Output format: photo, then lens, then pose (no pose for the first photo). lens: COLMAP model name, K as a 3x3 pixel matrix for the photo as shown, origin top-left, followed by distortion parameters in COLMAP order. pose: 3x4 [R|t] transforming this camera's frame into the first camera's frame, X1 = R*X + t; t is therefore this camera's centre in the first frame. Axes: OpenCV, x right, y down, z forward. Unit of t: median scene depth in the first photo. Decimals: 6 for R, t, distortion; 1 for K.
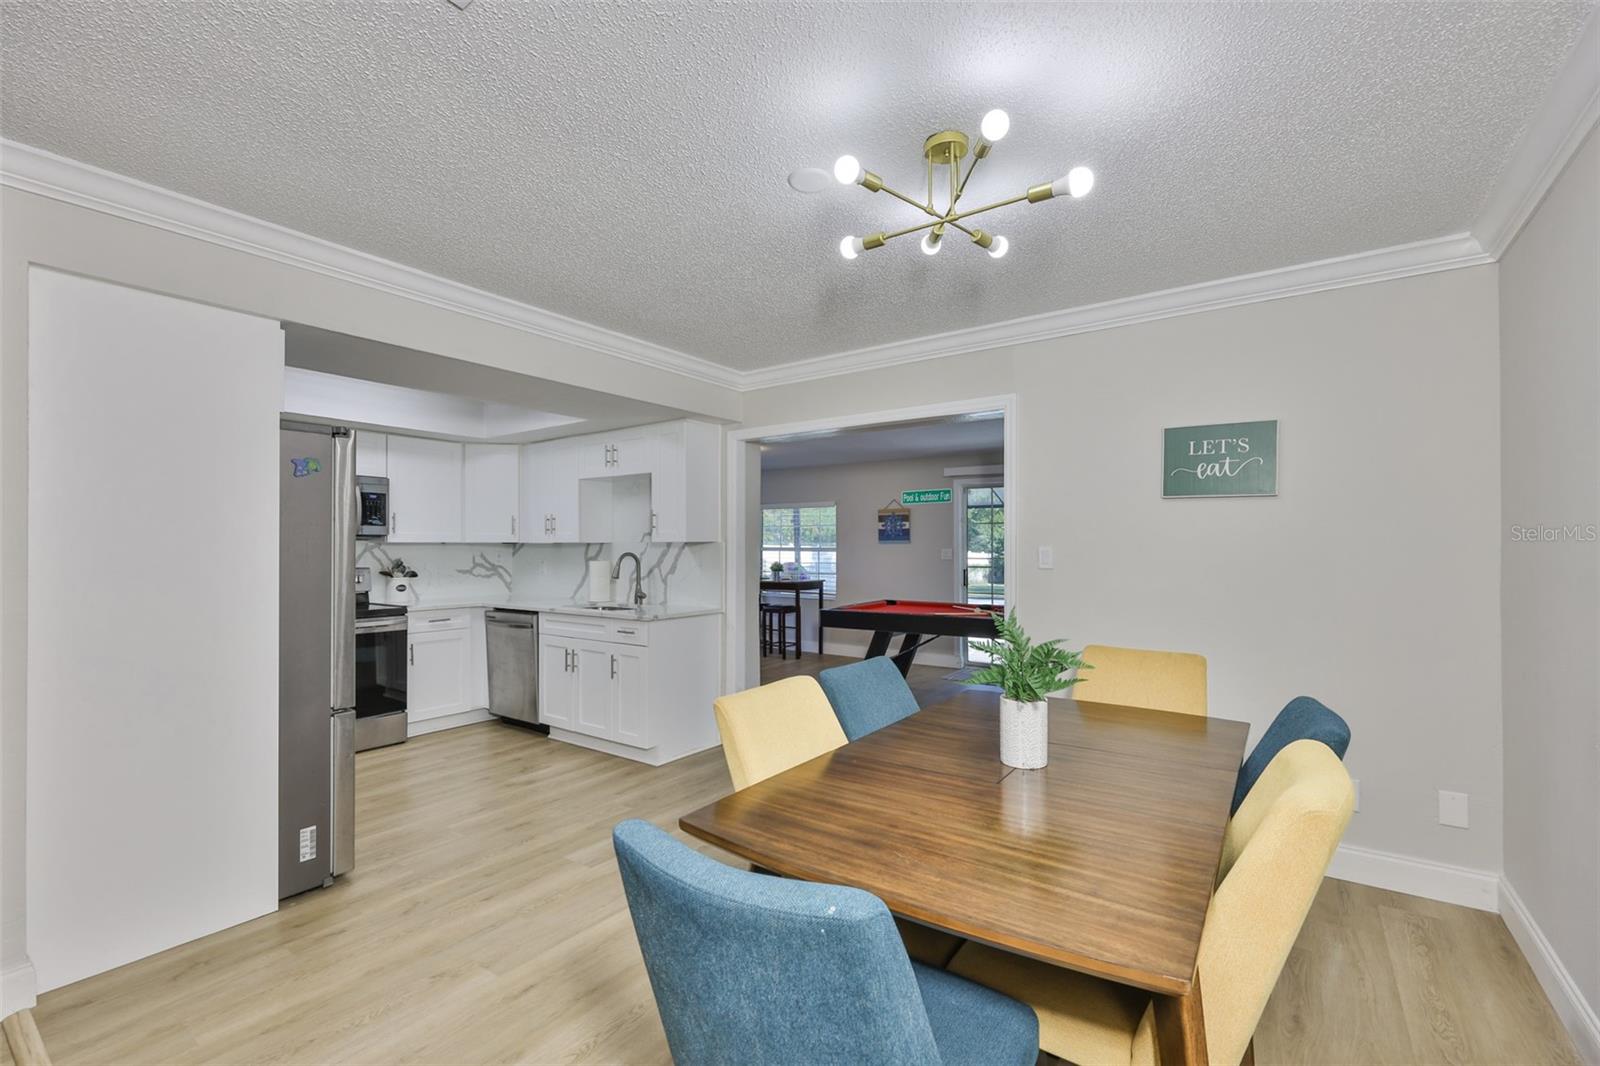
lens RADIAL K [[667.4, 0, 803.8], [0, 667.4, 539.6], [0, 0, 1]] dist [0.000211, 0.000031]
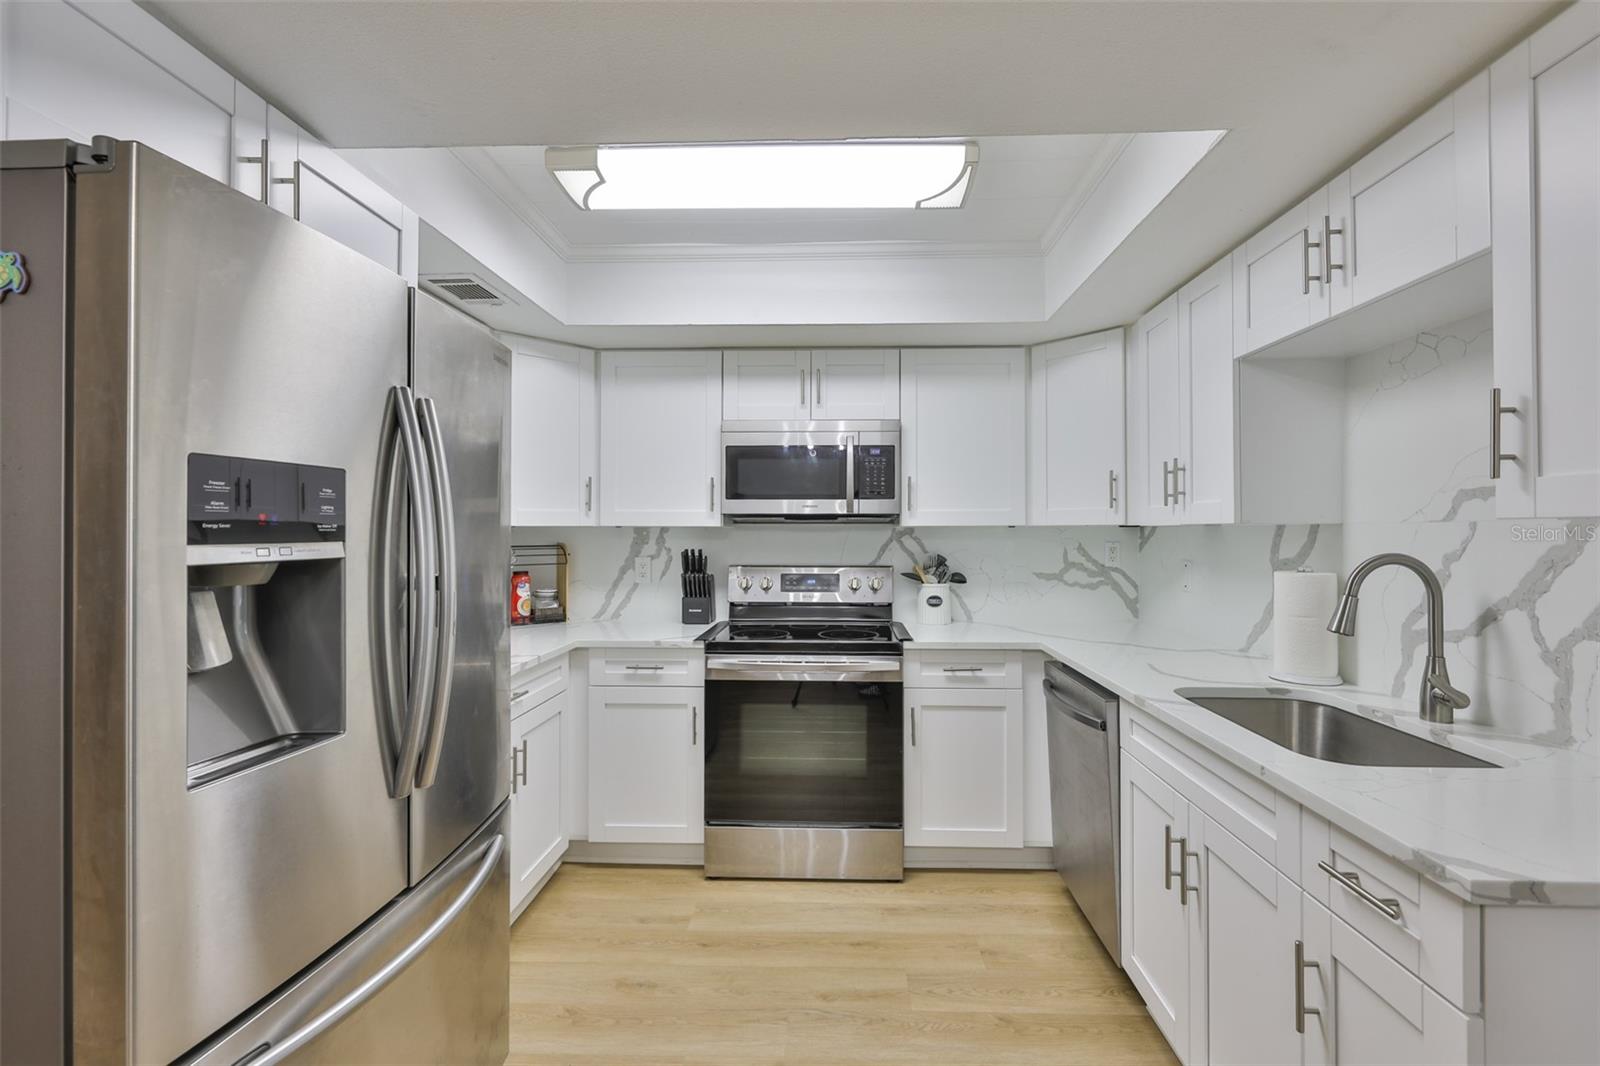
lens RADIAL K [[690.5, 0, 826.4], [0, 690.5, 532.5], [0, 0, 1]] dist [-0.000741, -0.000135]
pose [[0.560950, 0.001081, -0.827849, -0.138267], [0.008671, 0.999937, 0.007181, 0.004528], [0.827804, -0.011206, 0.560905, 0.573777]]
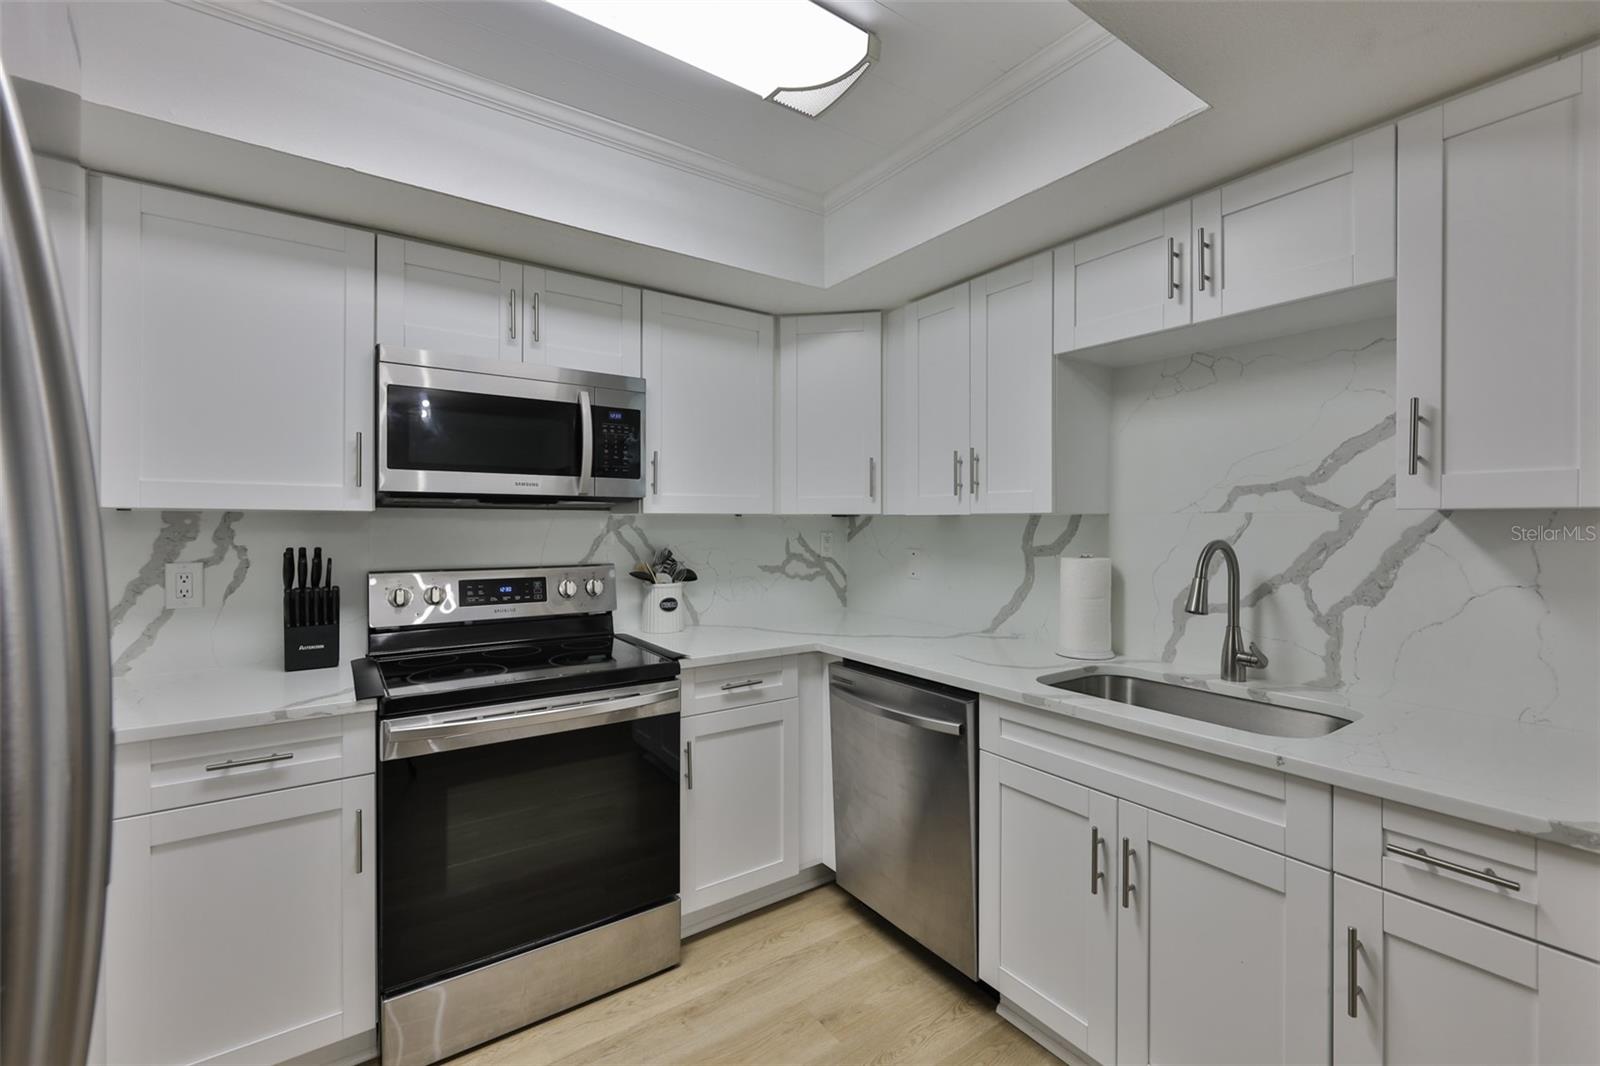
lens RADIAL K [[679.4, 0, 822.2], [0, 679.4, 528.4], [0, 0, 1]] dist [-0.000679, 0.000066]
pose [[0.945525, 0.004768, -0.325514, -0.331511], [0.001338, 0.999827, 0.018533, 0.005735], [0.325546, -0.017959, 0.945356, 0.561311]]
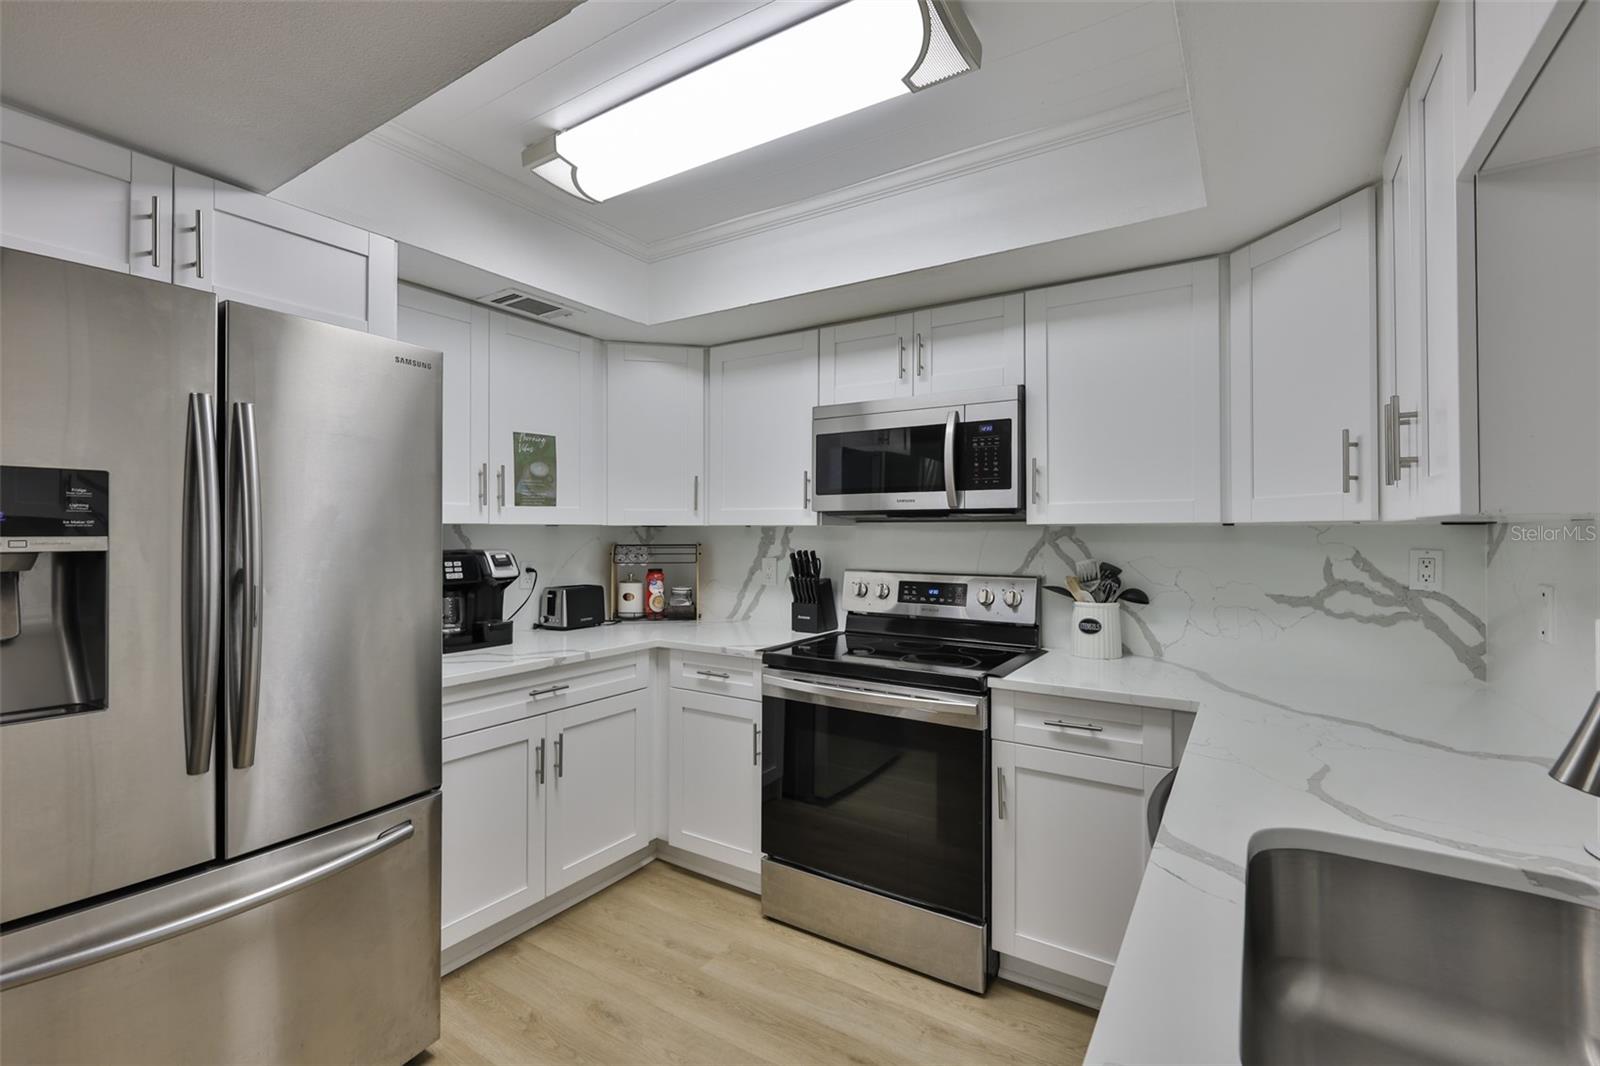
lens RADIAL K [[688.5, 0, 800.0], [0, 688.5, 533.0], [0, 0, 1]] dist [-0.000966, 0.000003]
pose [[0.048981, 0.000024, -0.998800, -0.152391], [0.007994, 0.999968, 0.000416, 0.008275], [0.998768, -0.008005, 0.048979, 0.795362]]
